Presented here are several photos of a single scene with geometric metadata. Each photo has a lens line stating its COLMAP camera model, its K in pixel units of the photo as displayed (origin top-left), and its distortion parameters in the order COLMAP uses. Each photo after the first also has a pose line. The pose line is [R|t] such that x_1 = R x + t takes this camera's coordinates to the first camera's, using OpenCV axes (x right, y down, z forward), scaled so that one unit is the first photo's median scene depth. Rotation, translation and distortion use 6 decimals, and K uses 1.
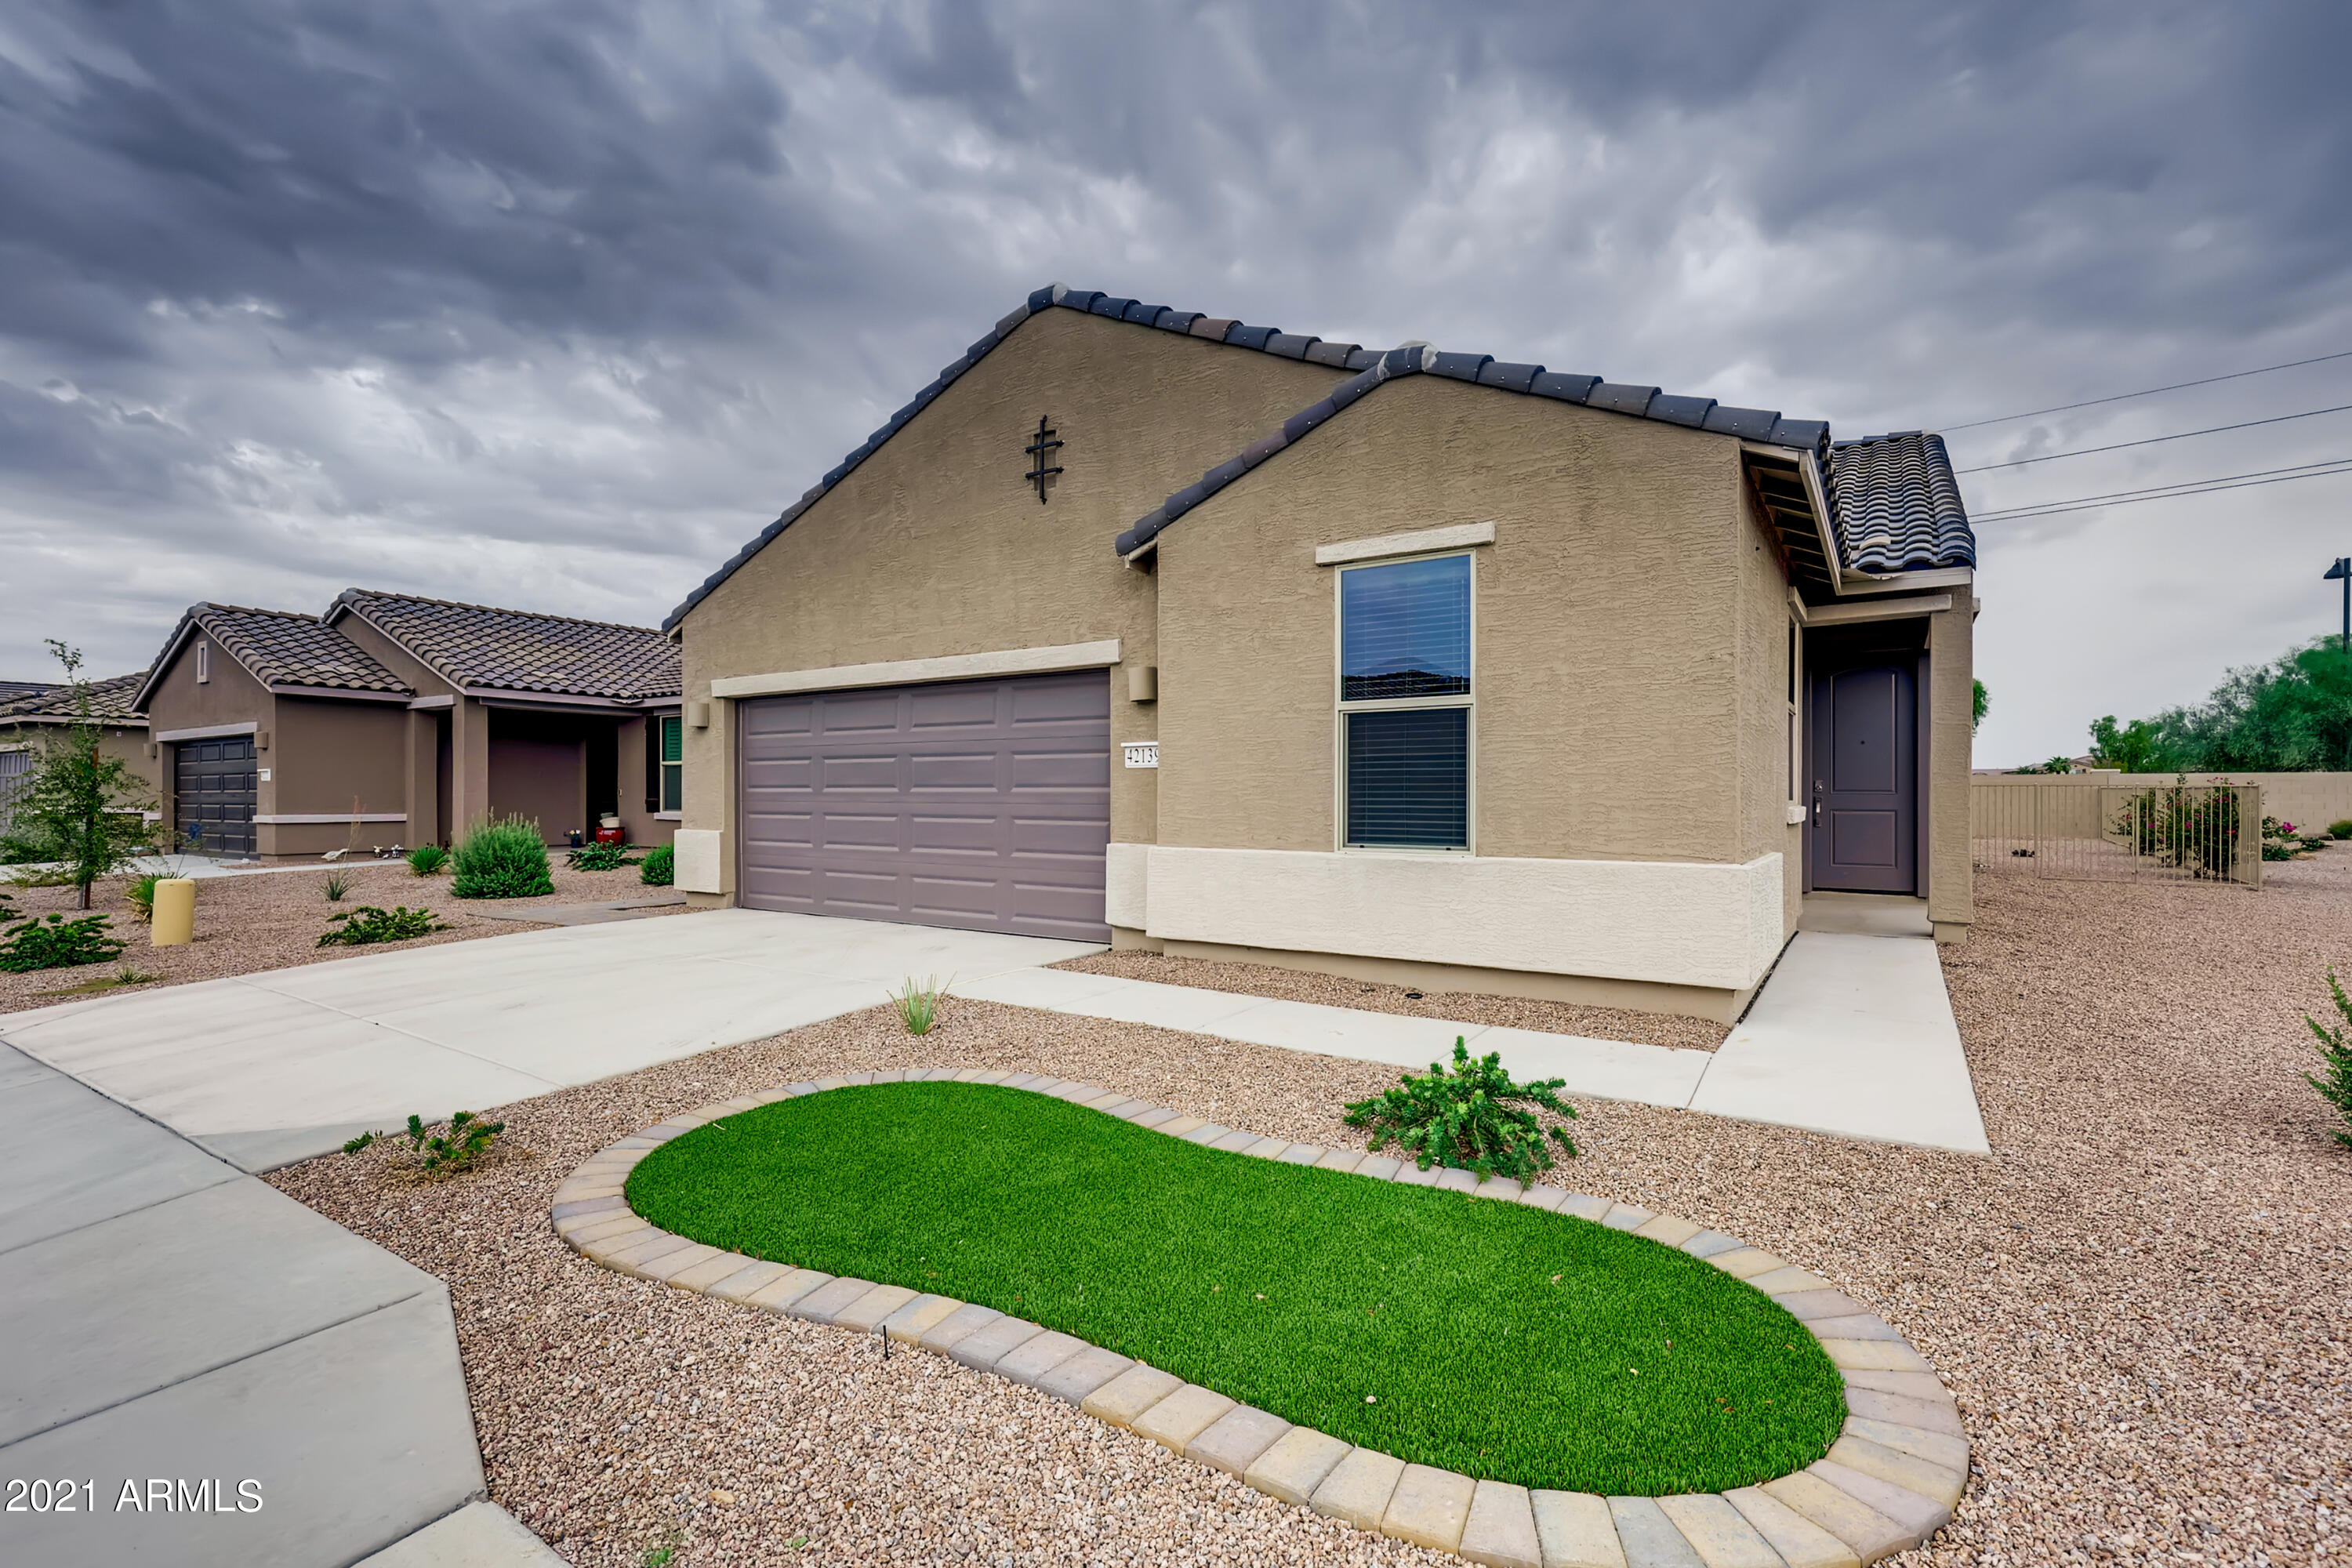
lens RADIAL K [[1074.3, 0, 1175.4], [0, 1074.3, 803.5], [0, 0, 1]] dist [-0.002736, -0.000430]
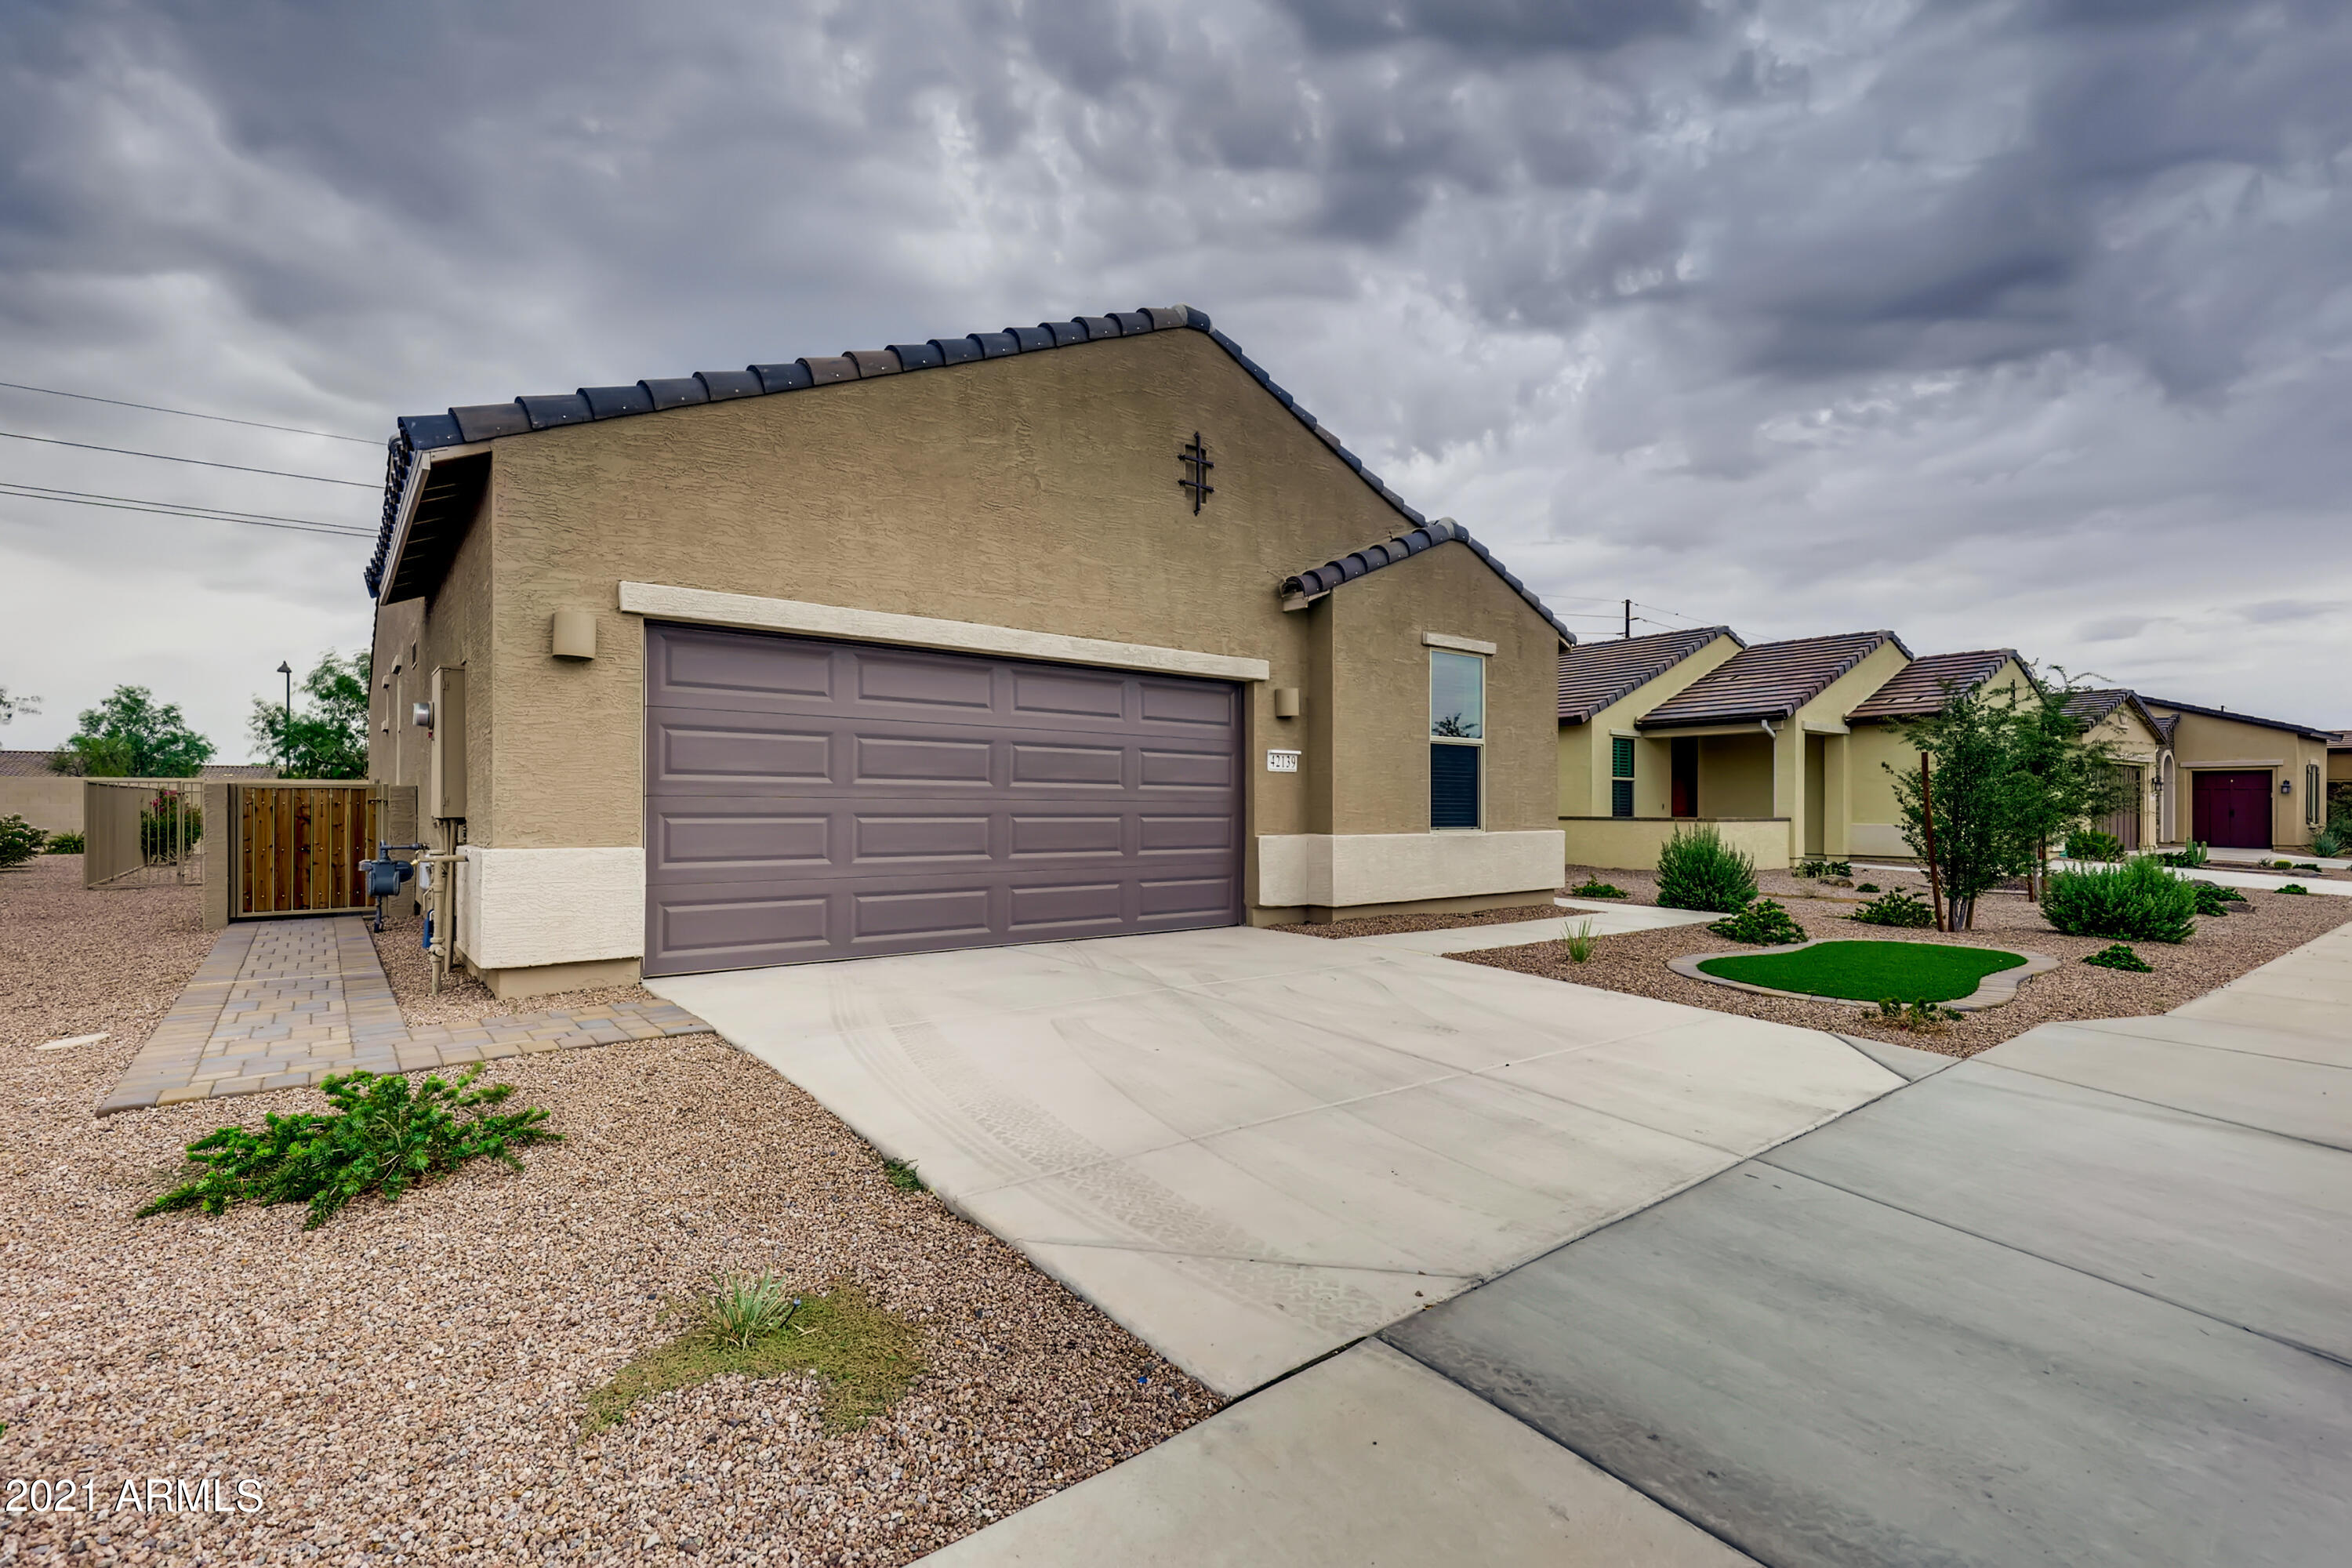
lens RADIAL K [[1074.3, 0, 1175.4], [0, 1074.3, 803.5], [0, 0, 1]] dist [-0.002736, -0.000430]
pose [[0.287965, 0.003128, 0.957636, -1.139838], [0.002546, 0.999989, -0.004032, 0.006165], [-0.957637, 0.003599, 0.287954, 0.724495]]
